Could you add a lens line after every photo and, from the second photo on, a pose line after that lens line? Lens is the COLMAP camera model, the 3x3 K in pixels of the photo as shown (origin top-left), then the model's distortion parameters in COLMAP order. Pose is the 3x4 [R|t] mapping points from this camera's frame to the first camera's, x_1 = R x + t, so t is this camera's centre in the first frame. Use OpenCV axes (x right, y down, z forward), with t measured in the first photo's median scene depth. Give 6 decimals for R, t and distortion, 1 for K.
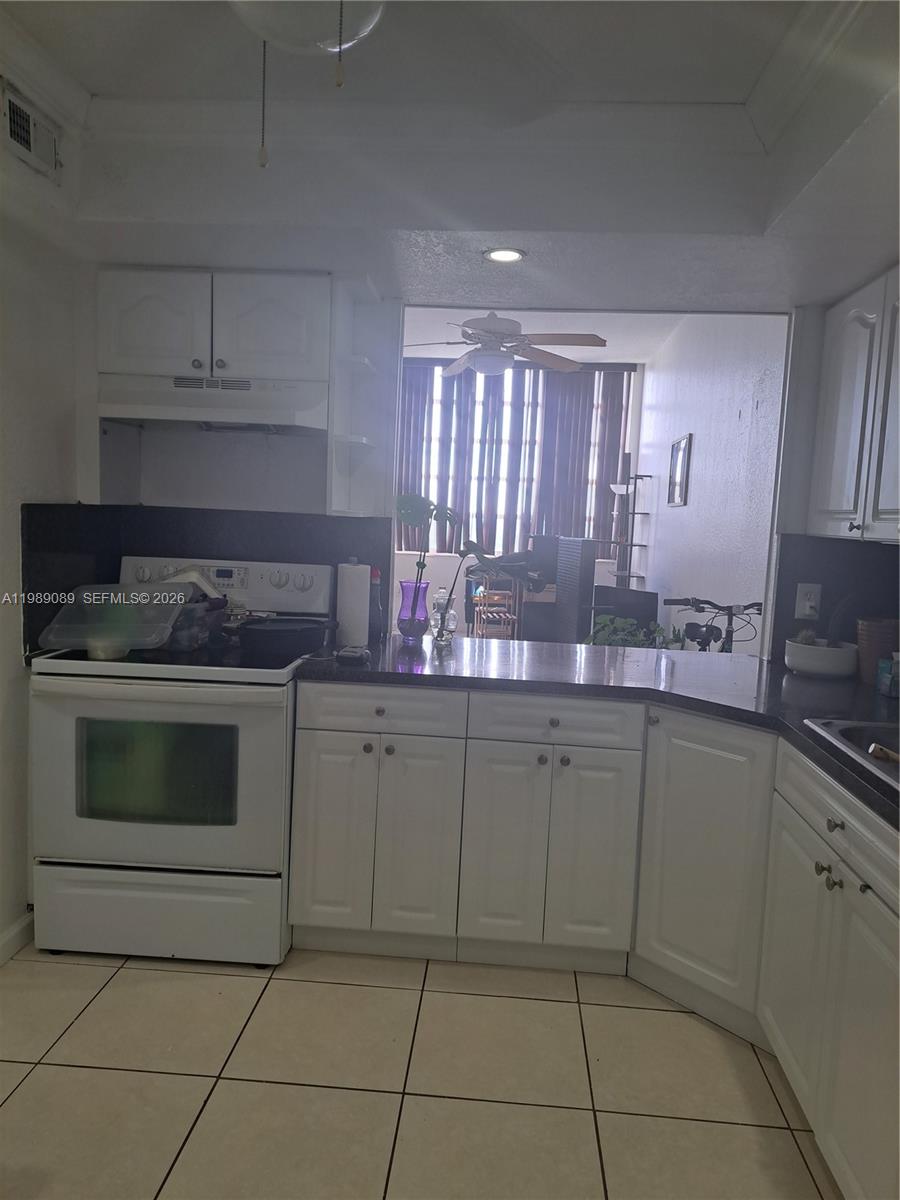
lens RADIAL K [[838.6, 0, 450.0], [0, 838.6, 600.0], [0, 0, 1]] dist [0.008602, 0.002731]
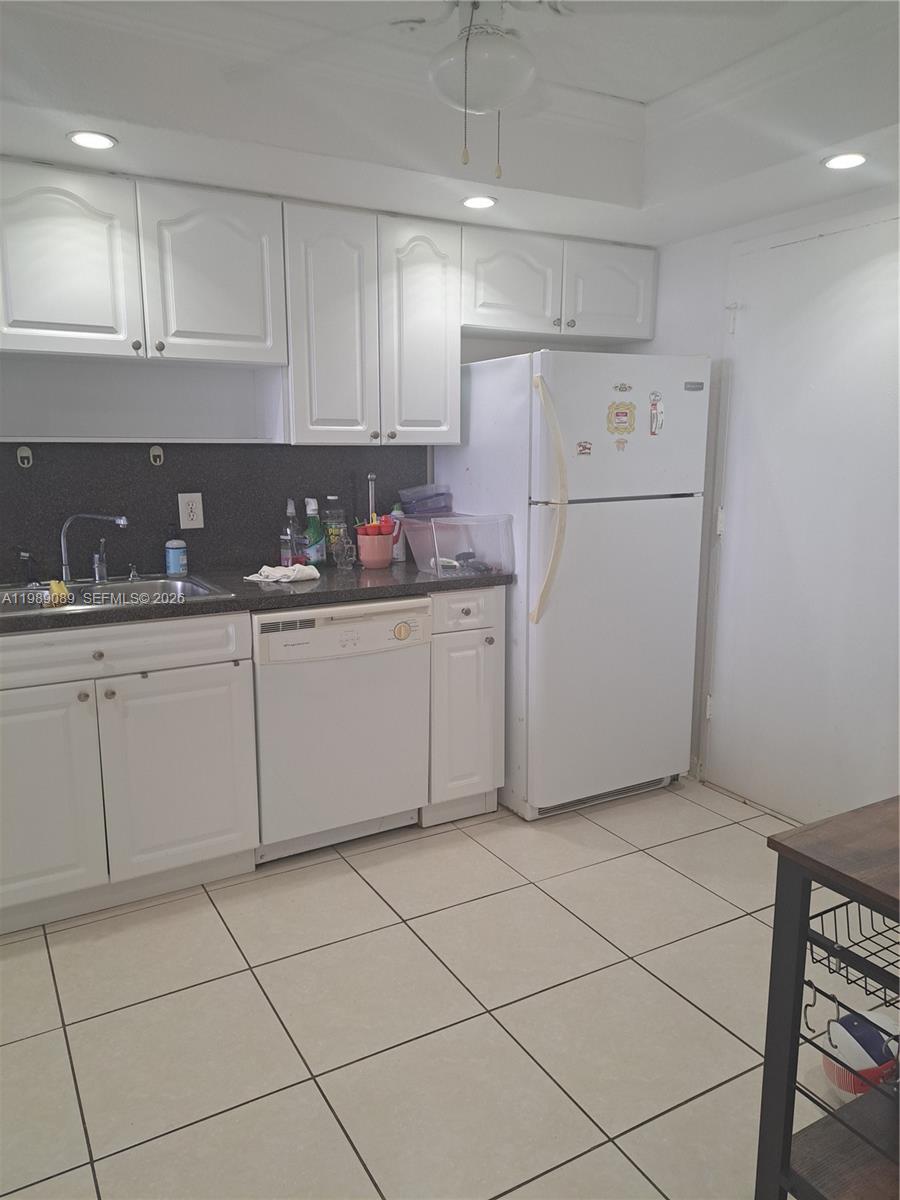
lens RADIAL K [[845.1, 0, 450.0], [0, 845.1, 600.0], [0, 0, 1]] dist [-0.002805, -0.003395]
pose [[0.822144, -0.148344, 0.549612, -0.258535], [0.090392, 0.987221, 0.131244, -0.013739], [-0.562058, -0.058221, 0.825046, 0.016710]]
